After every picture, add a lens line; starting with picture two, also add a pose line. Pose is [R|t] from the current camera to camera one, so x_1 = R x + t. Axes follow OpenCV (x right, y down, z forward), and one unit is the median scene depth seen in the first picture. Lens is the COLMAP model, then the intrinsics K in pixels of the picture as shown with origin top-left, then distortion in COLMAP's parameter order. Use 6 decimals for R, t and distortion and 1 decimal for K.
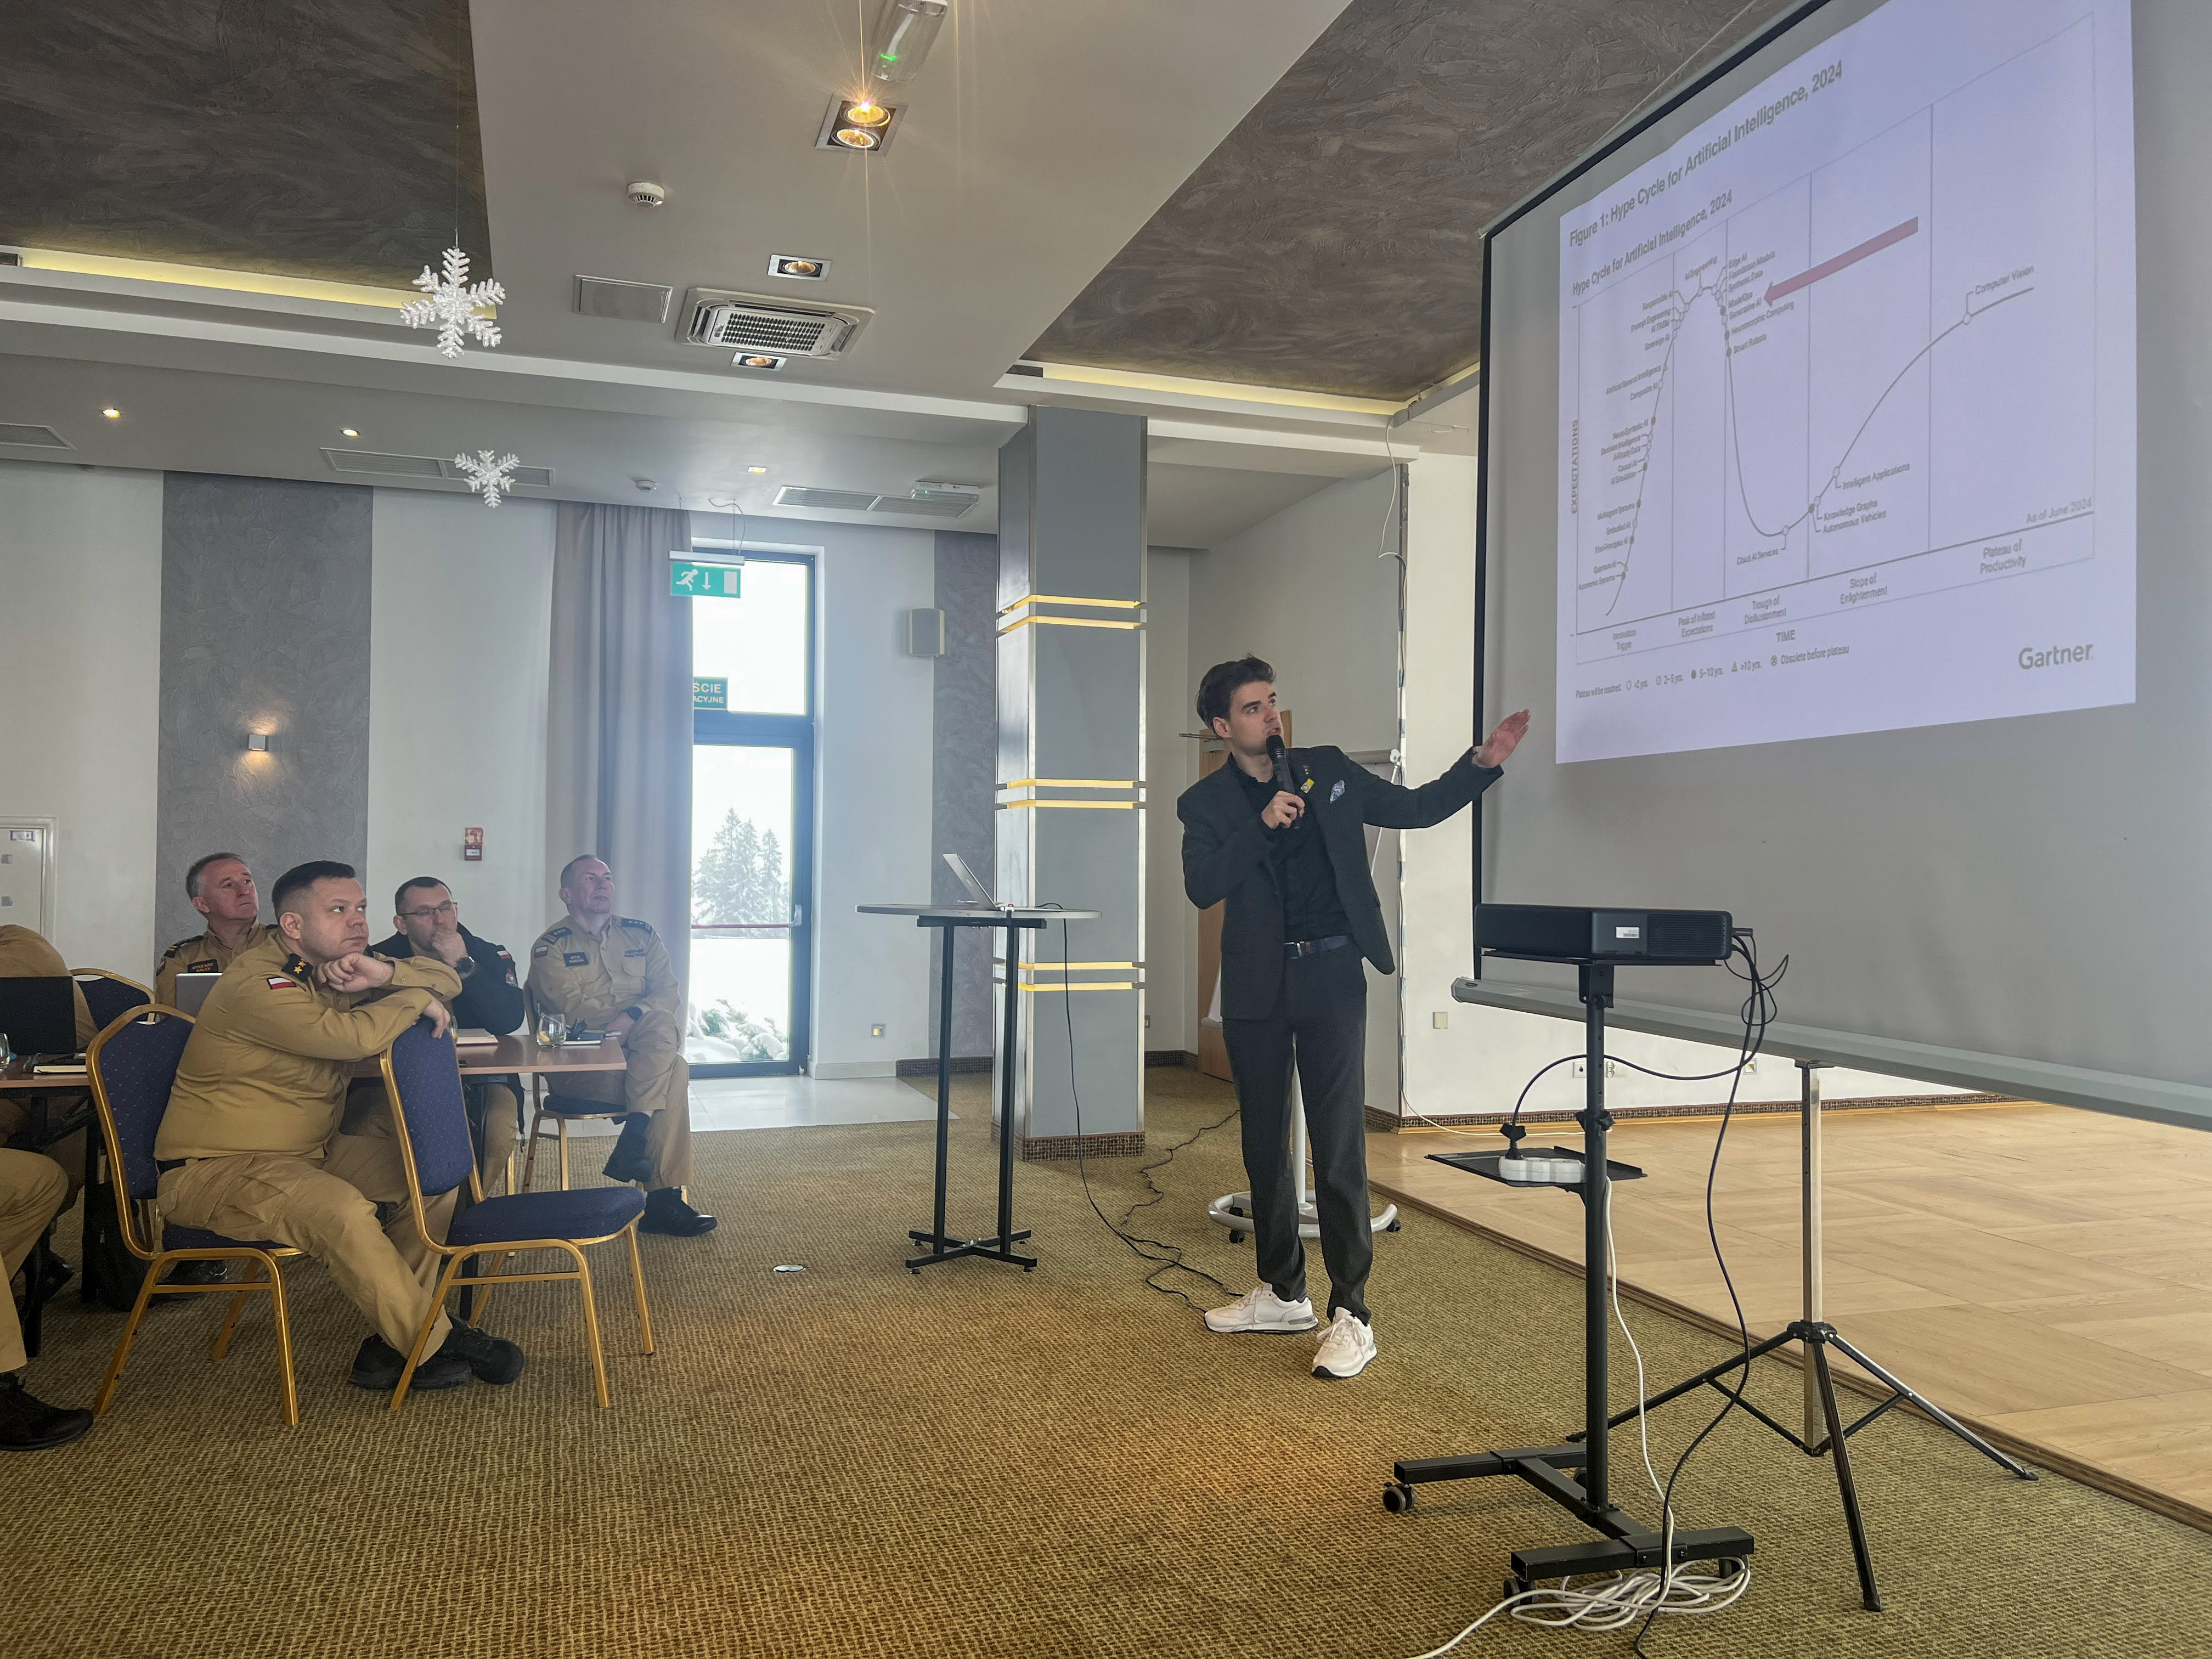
lens RADIAL K [[1659.9, 0, 1106.0], [0, 1659.9, 829.5], [0, 0, 1]] dist [0.047266, -0.060928]
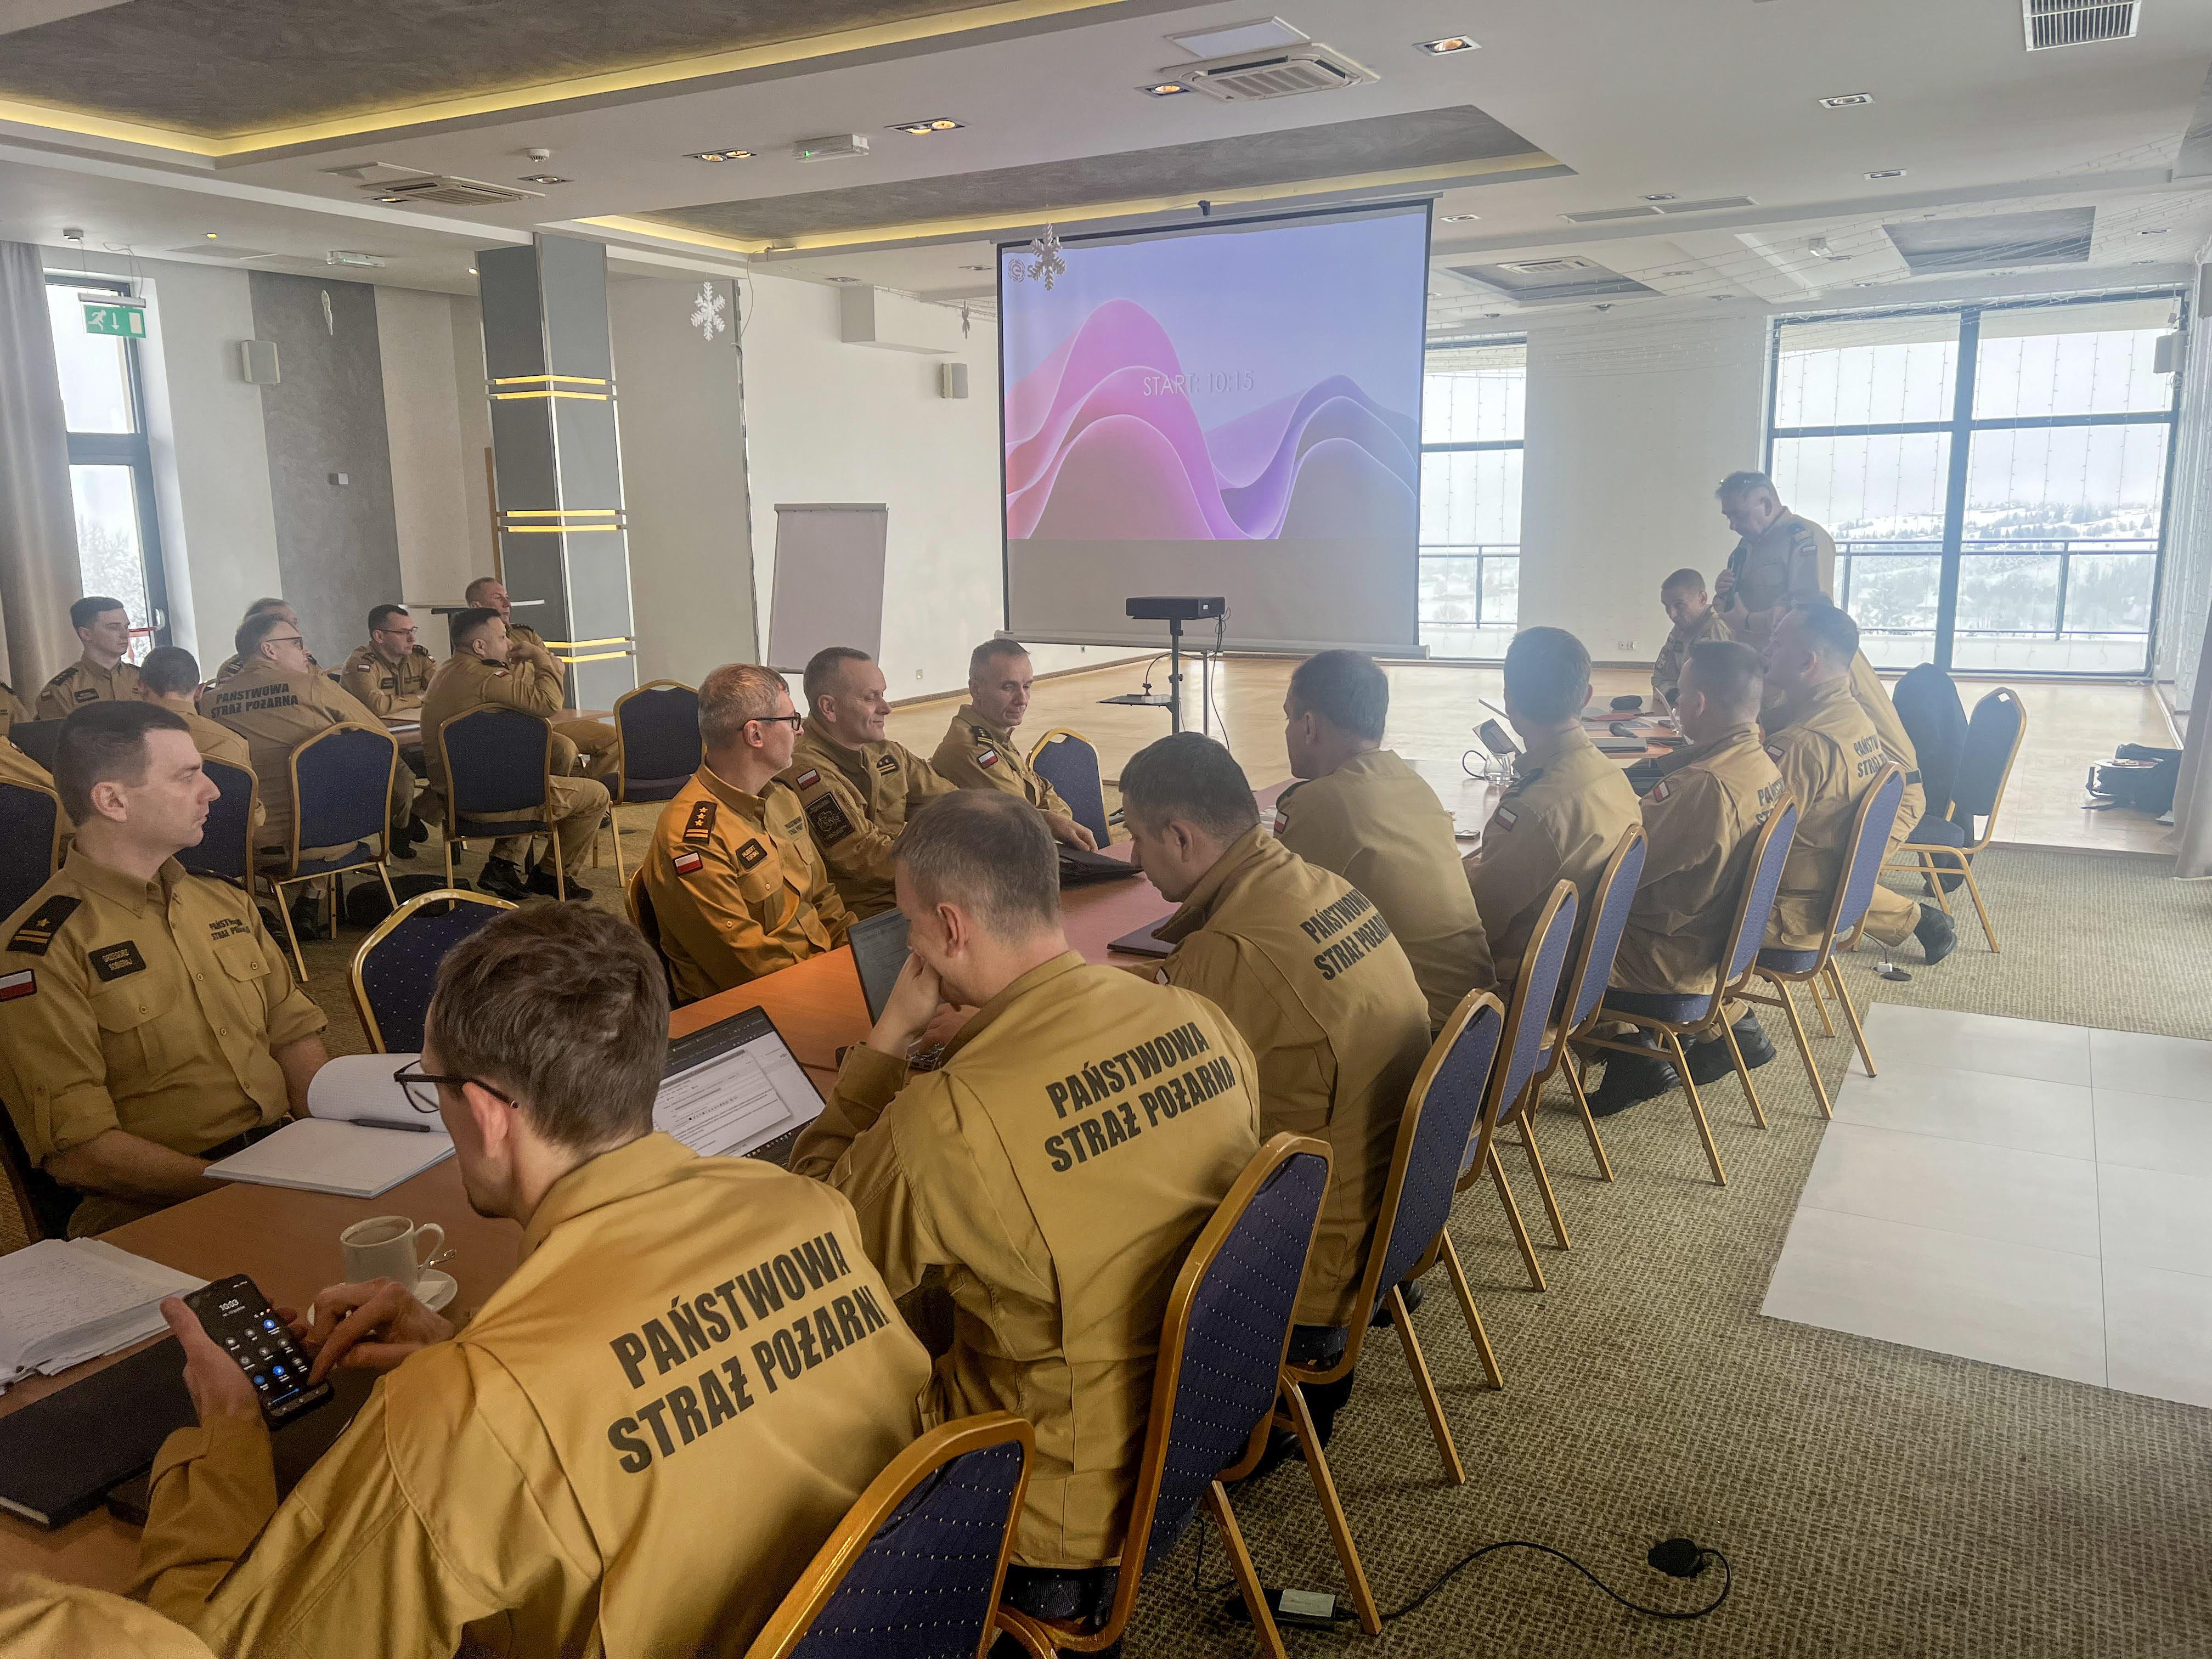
lens RADIAL K [[1666.8, 0, 1093.3], [0, 1666.8, 825.4], [0, 0, 1]] dist [0.061737, -0.100324]
pose [[0.736551, -0.149711, 0.659606, -1.070654], [0.005818, 0.976563, 0.215155, -0.114022], [-0.676357, -0.154635, 0.720159, -0.582299]]
